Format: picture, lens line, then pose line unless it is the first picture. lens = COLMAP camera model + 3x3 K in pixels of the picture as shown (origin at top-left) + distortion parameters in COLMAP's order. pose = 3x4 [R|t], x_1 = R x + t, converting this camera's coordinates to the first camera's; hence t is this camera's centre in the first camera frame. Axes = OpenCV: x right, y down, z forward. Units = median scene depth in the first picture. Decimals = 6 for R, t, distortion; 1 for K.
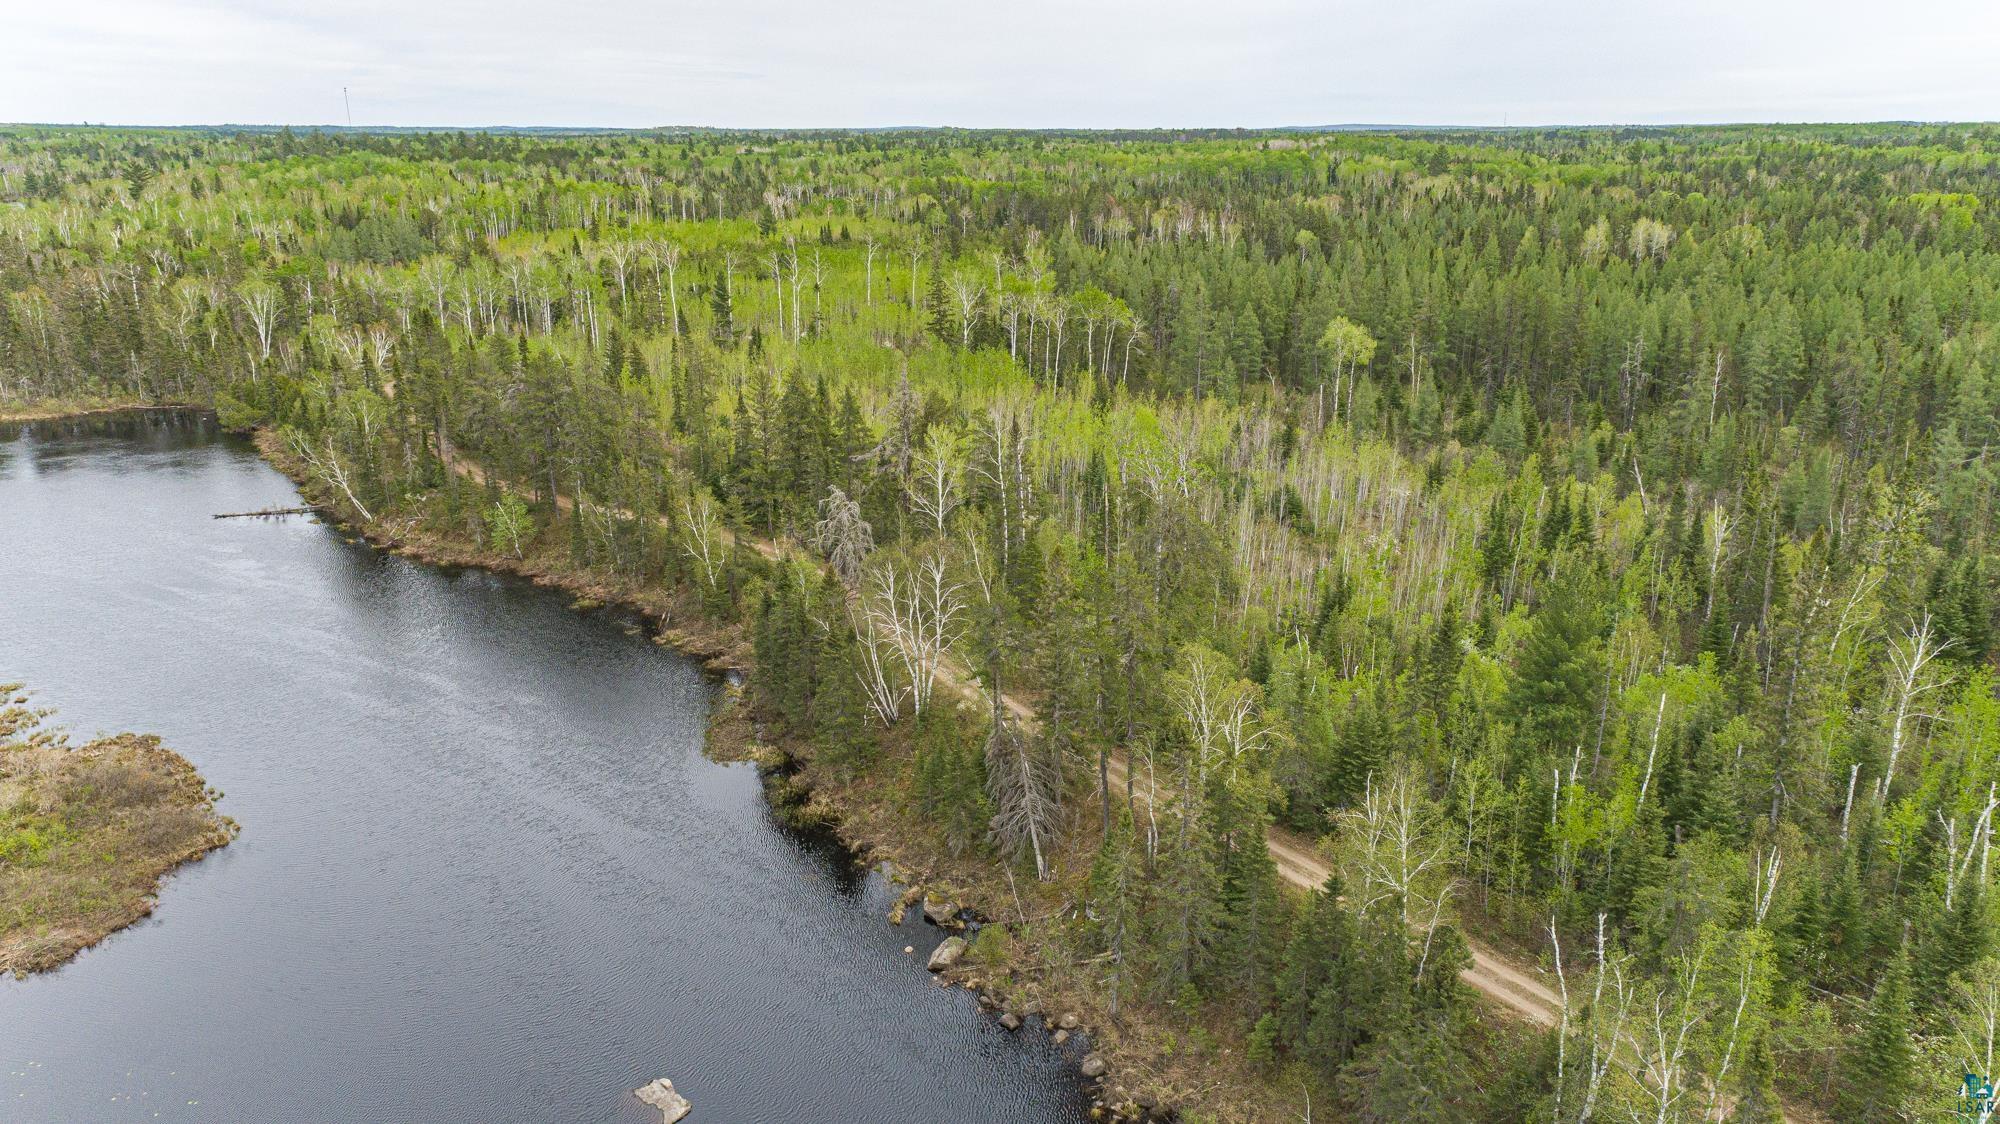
lens RADIAL K [[1392.7, 0, 1000.0], [0, 1392.7, 562.0], [0, 0, 1]] dist [0.014925, 0.014099]
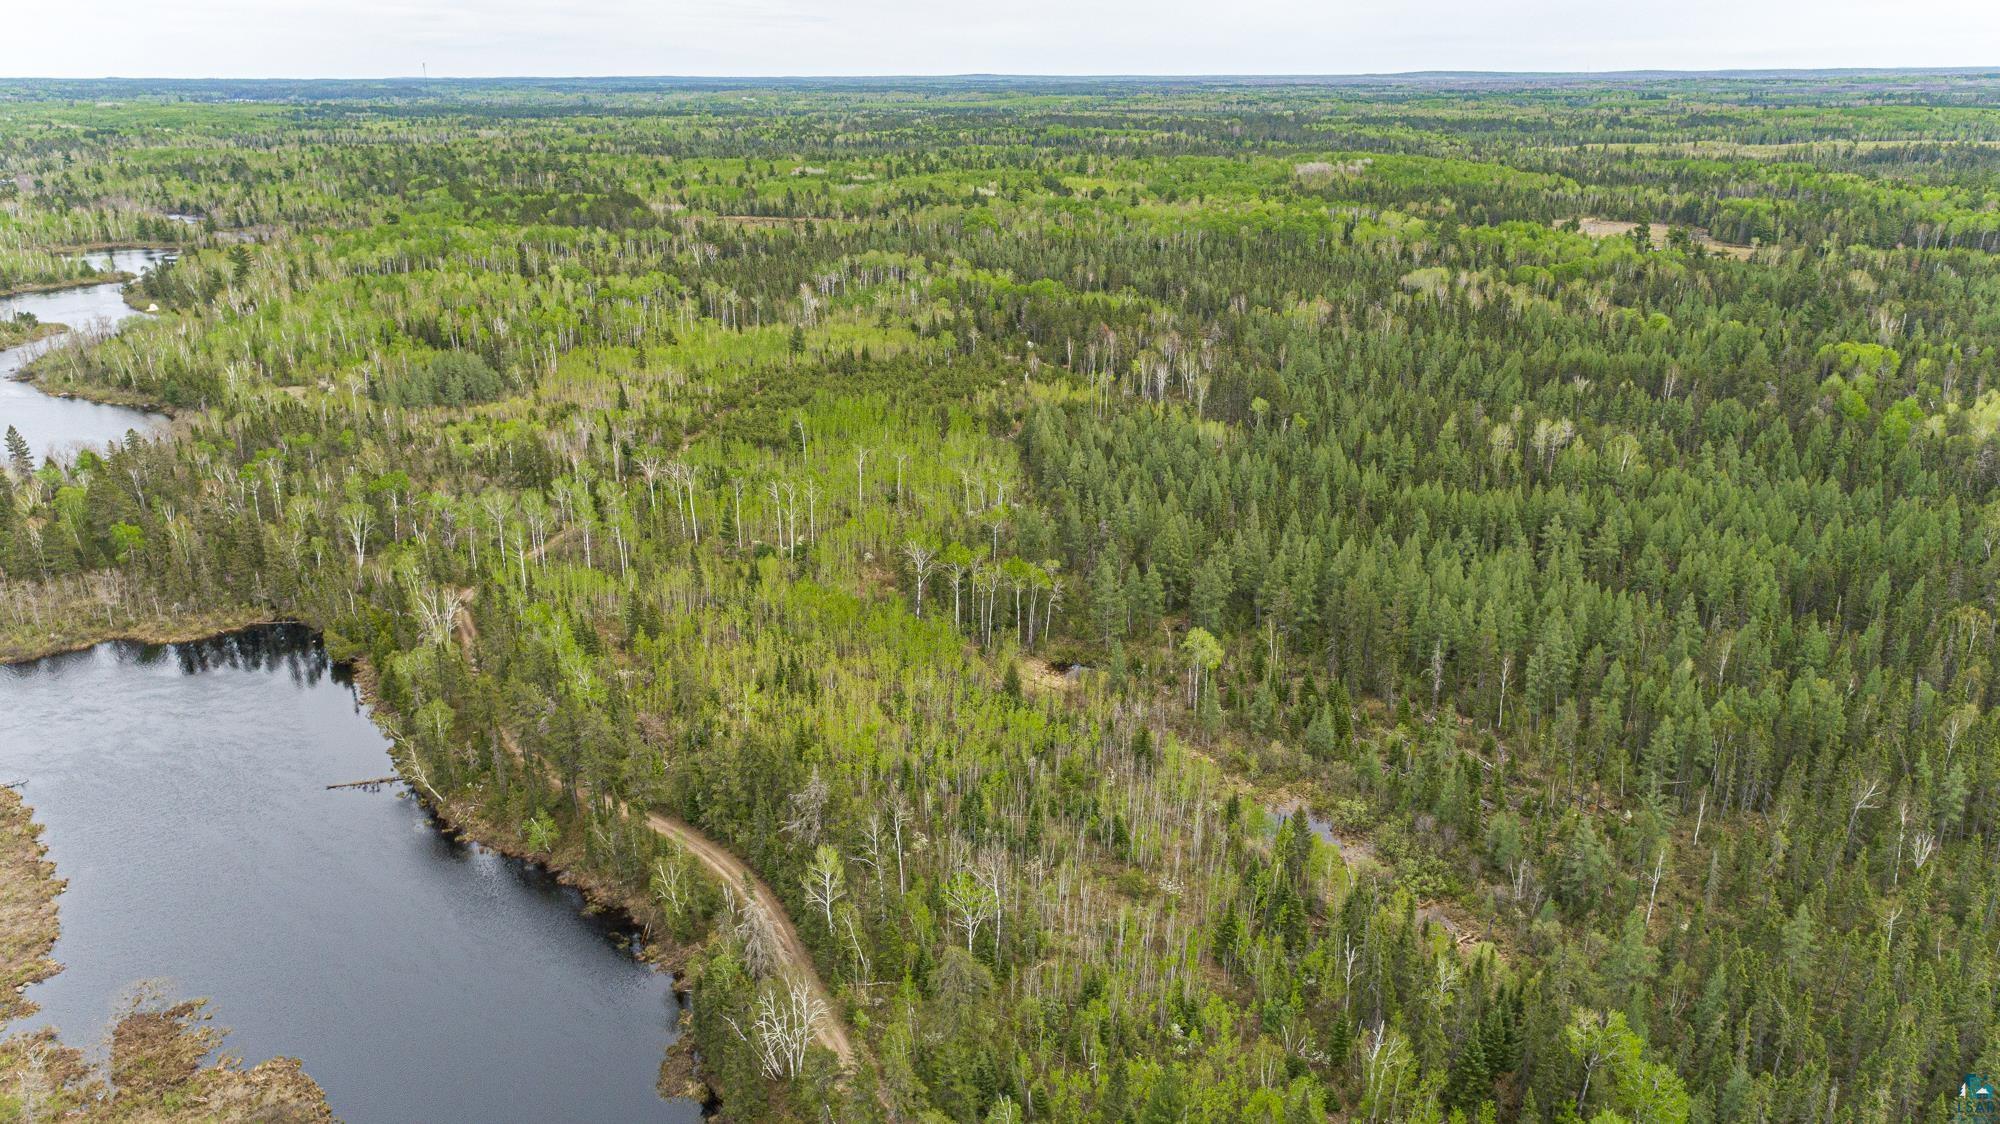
lens RADIAL K [[1392.7, 0, 1000.0], [0, 1392.7, 562.0], [0, 0, 1]] dist [0.014925, 0.014099]
pose [[0.998721, 0.015498, -0.048130, 0.052194], [-0.013530, 0.999070, 0.040947, -0.117636], [0.048720, -0.040244, 0.998001, -0.108208]]
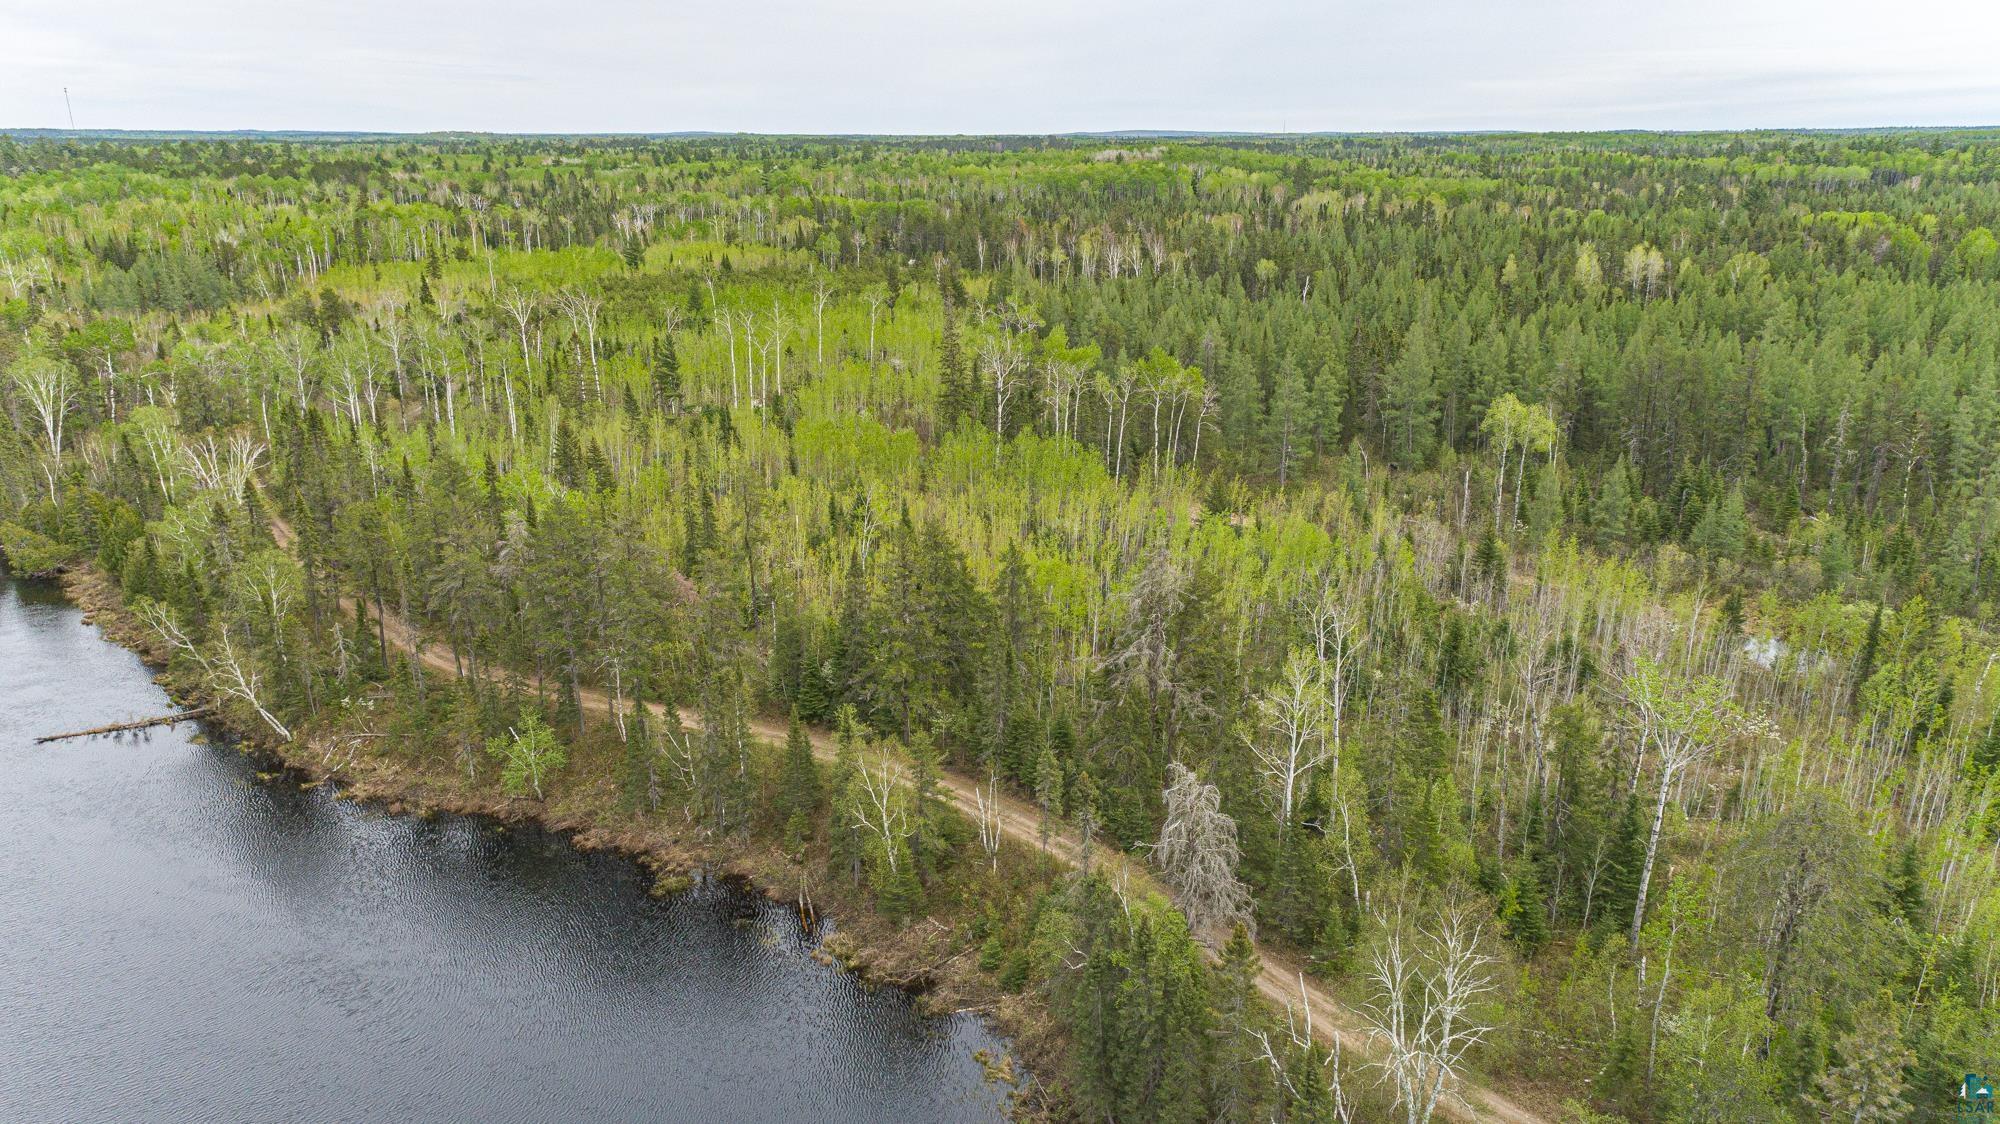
lens RADIAL K [[1385.3, 0, 1008.5], [0, 1385.3, 572.0], [0, 0, 1]] dist [0.023080, 0.004061]
pose [[0.988414, -0.045984, 0.144651, -0.070881], [0.045334, 0.998942, 0.007788, -0.037574], [-0.144856, -0.001140, 0.989452, 0.095874]]
